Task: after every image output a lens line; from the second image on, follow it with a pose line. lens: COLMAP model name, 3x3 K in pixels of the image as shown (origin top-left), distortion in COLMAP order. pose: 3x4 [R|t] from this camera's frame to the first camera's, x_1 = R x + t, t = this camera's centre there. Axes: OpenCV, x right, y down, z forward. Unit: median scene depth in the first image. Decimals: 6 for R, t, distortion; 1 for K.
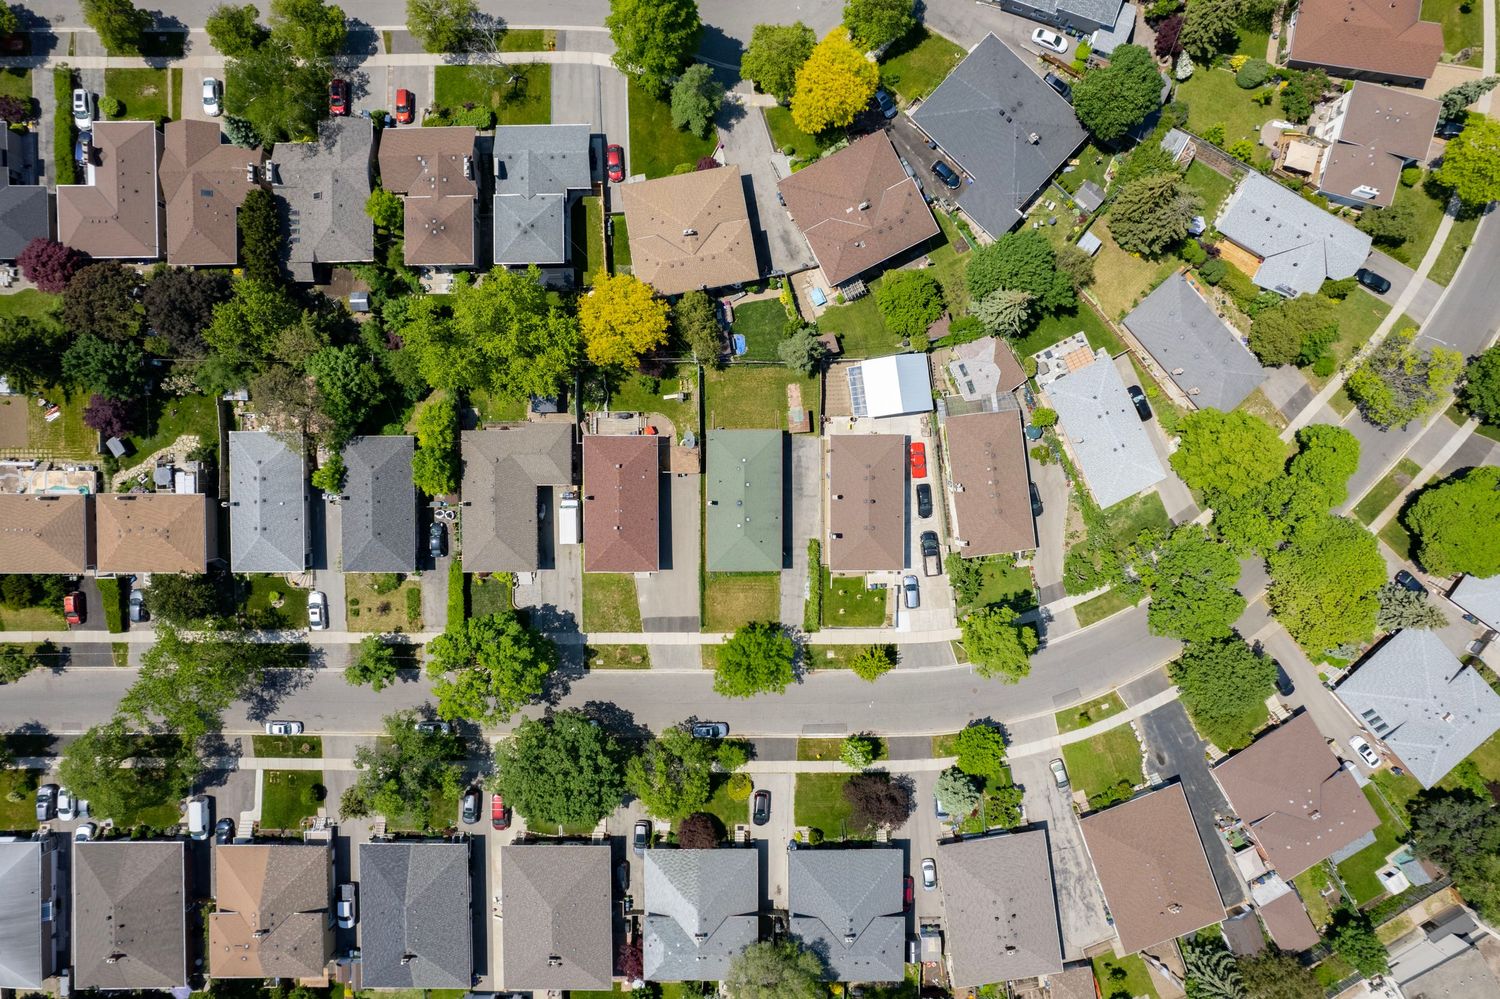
lens RADIAL K [[954.8, 0, 749.0], [0, 954.8, 499.5], [0, 0, 1]] dist [-0.046504, 0.025784]
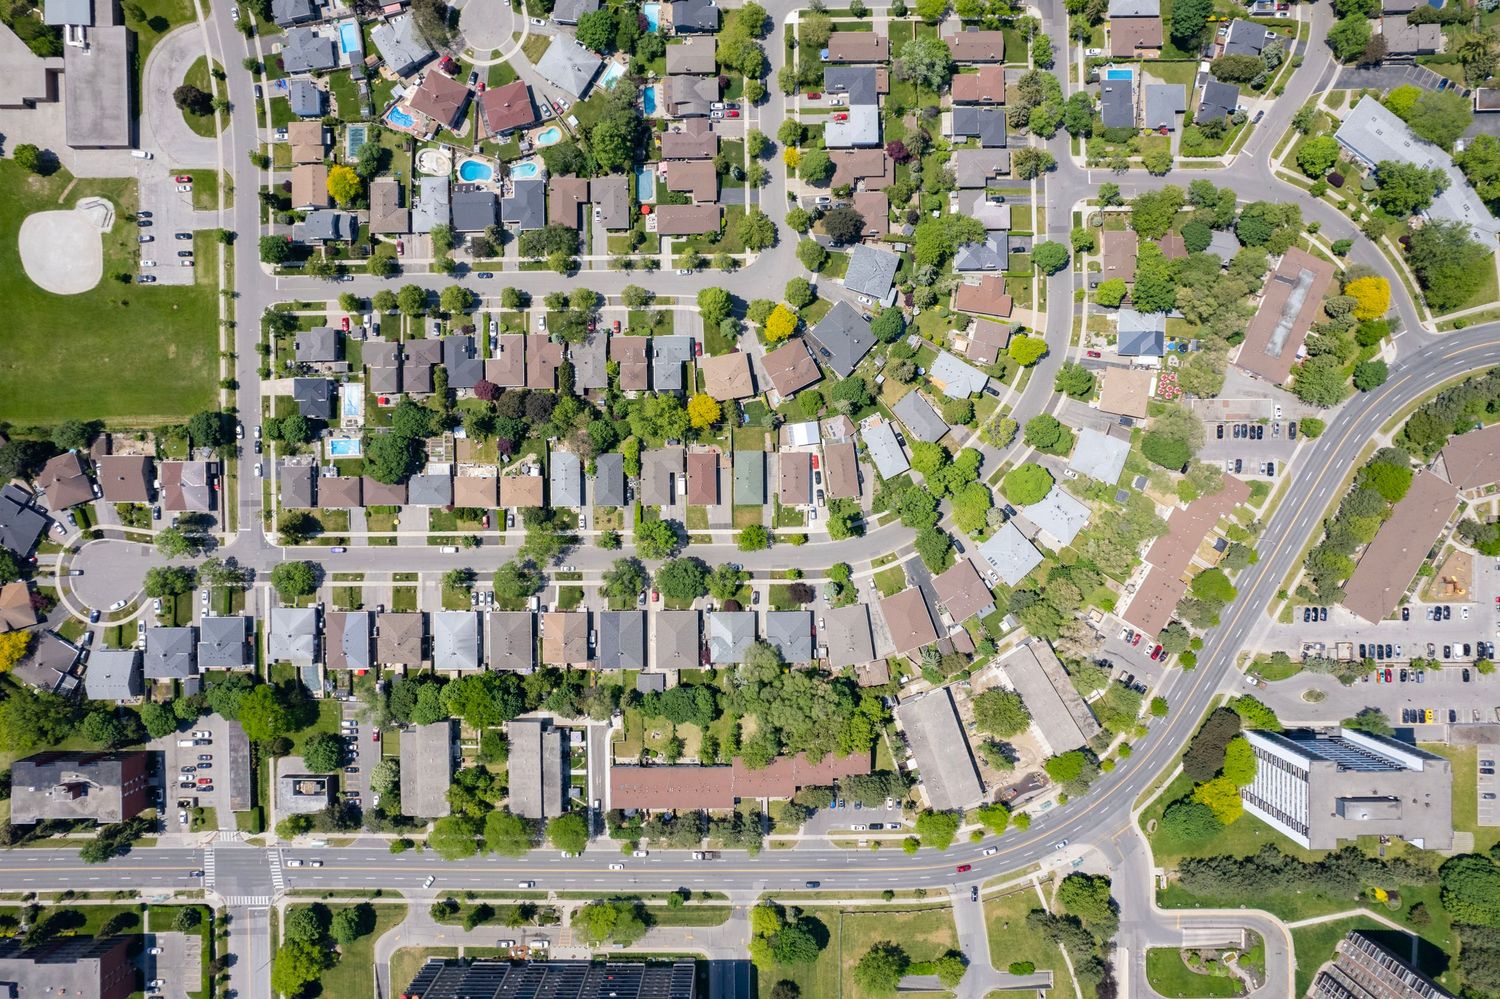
lens RADIAL K [[954.8, 0, 752.1], [0, 954.8, 497.0], [0, 0, 1]] dist [-0.046504, 0.025784]
pose [[0.999983, -0.005343, -0.002164, 0.009961], [0.005301, 0.999798, -0.019378, 0.103602], [0.002267, 0.019366, 0.999810, -1.600990]]
